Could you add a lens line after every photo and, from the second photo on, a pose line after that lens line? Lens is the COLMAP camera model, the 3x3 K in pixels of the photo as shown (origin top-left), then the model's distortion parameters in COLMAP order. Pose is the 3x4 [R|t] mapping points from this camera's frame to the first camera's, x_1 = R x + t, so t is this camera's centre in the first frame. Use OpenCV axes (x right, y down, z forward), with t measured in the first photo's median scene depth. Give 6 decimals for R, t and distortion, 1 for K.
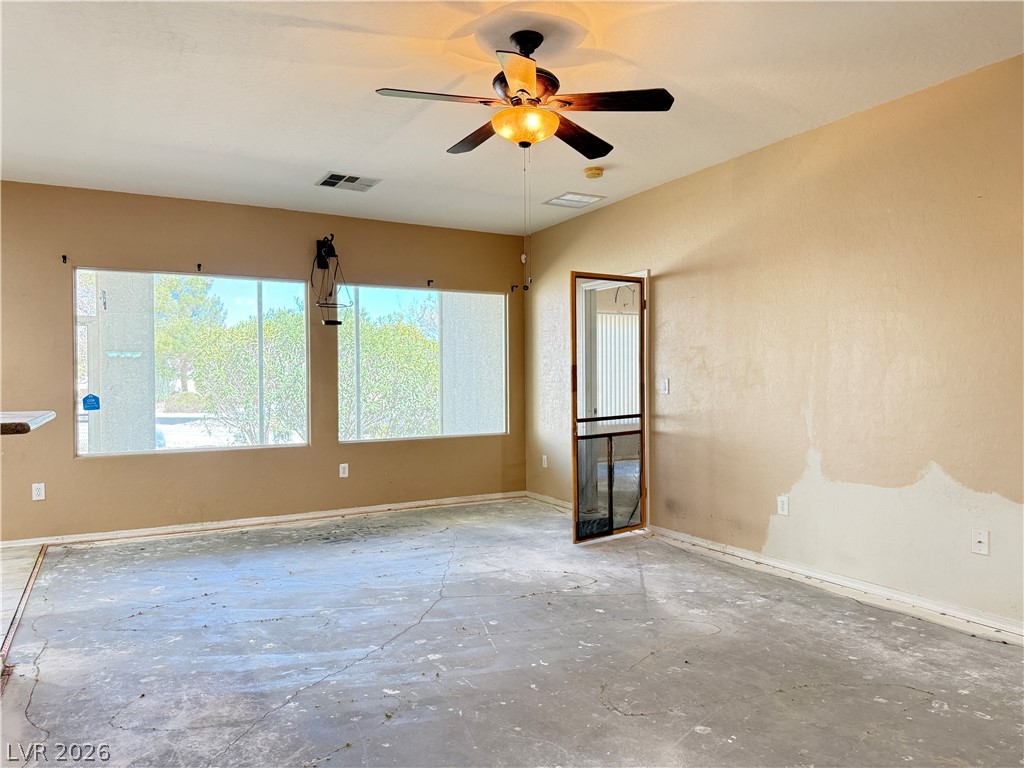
lens RADIAL K [[723.2, 0, 515.5], [0, 723.2, 380.4], [0, 0, 1]] dist [0.048995, -0.061212]
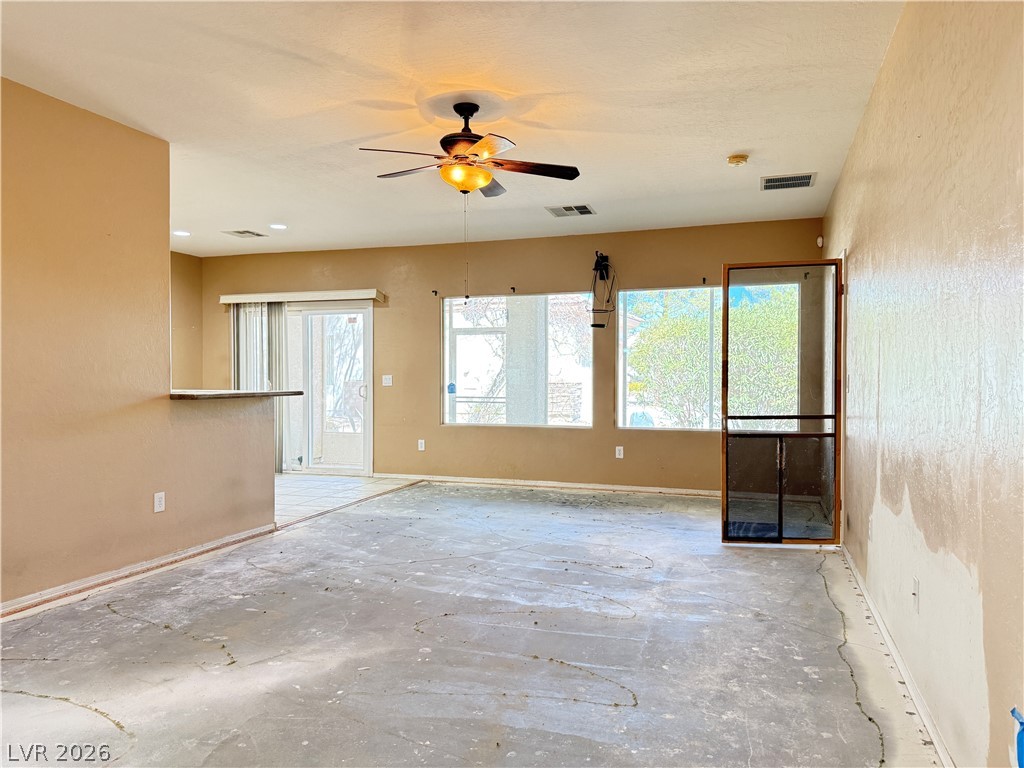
lens RADIAL K [[723.2, 0, 511.3], [0, 723.2, 383.3], [0, 0, 1]] dist [0.048995, -0.061212]
pose [[0.669460, 0.016213, -0.742671, 0.838070], [-0.004508, 0.999832, 0.017764, -0.008331], [0.742835, -0.008544, 0.669421, 0.169025]]
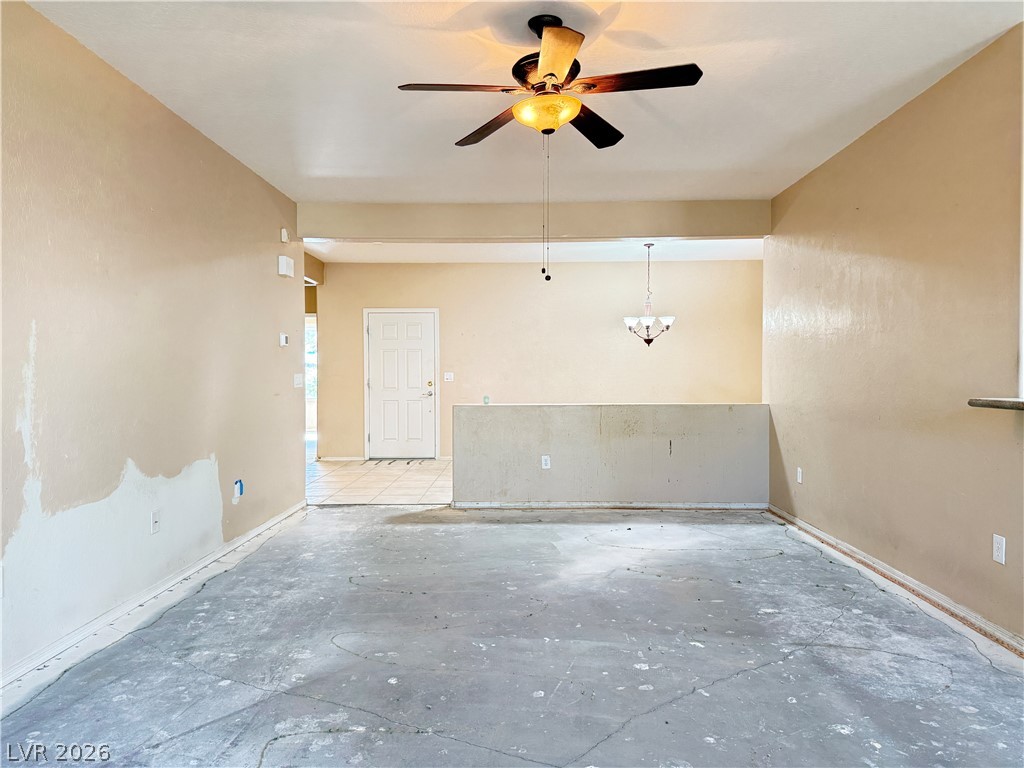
lens RADIAL K [[723.2, 0, 508.4], [0, 723.2, 378.1], [0, 0, 1]] dist [0.048995, -0.061212]
pose [[-0.861452, 0.006859, 0.507792, -0.360744], [0.009426, 0.999952, 0.002484, 0.004004], [-0.507751, 0.006927, -0.861476, 1.544012]]
